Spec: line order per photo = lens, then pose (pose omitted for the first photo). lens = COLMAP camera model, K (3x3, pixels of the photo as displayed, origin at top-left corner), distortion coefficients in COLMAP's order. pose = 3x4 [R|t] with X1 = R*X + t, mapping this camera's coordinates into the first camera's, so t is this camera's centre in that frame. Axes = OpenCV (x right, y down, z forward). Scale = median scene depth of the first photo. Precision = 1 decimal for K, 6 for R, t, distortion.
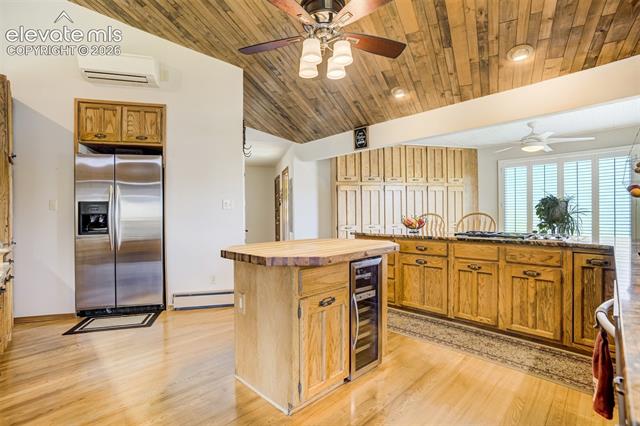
lens RADIAL K [[295.5, 0, 316.2], [0, 295.5, 215.5], [0, 0, 1]] dist [-0.044628, 0.022350]
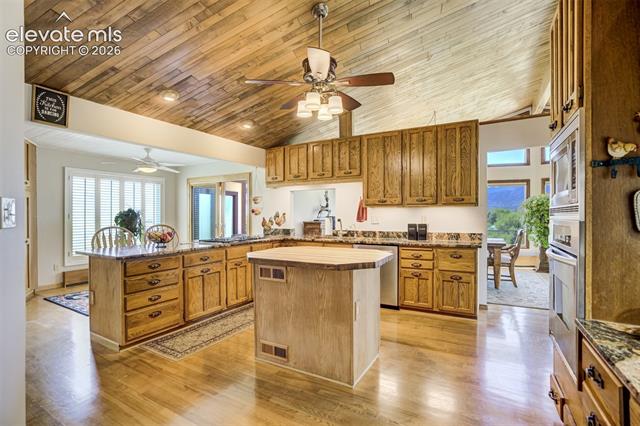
lens RADIAL K [[295.5, 0, 316.2], [0, 295.5, 215.5], [0, 0, 1]] dist [-0.044628, 0.022350]
pose [[-0.258862, 0.011758, 0.965843, -0.836114], [0.018945, 0.999795, -0.007094, -0.032597], [-0.965728, 0.016461, -0.259032, 0.926126]]
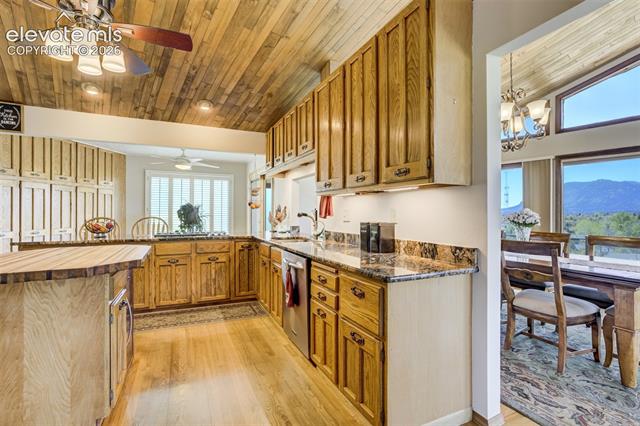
lens RADIAL K [[295.5, 0, 316.2], [0, 295.5, 215.5], [0, 0, 1]] dist [-0.044628, 0.022350]
pose [[0.332028, 0.006291, 0.943249, -0.411156], [-0.000046, 0.999978, -0.006654, -0.008411], [-0.943270, 0.002165, 0.332021, 0.010658]]
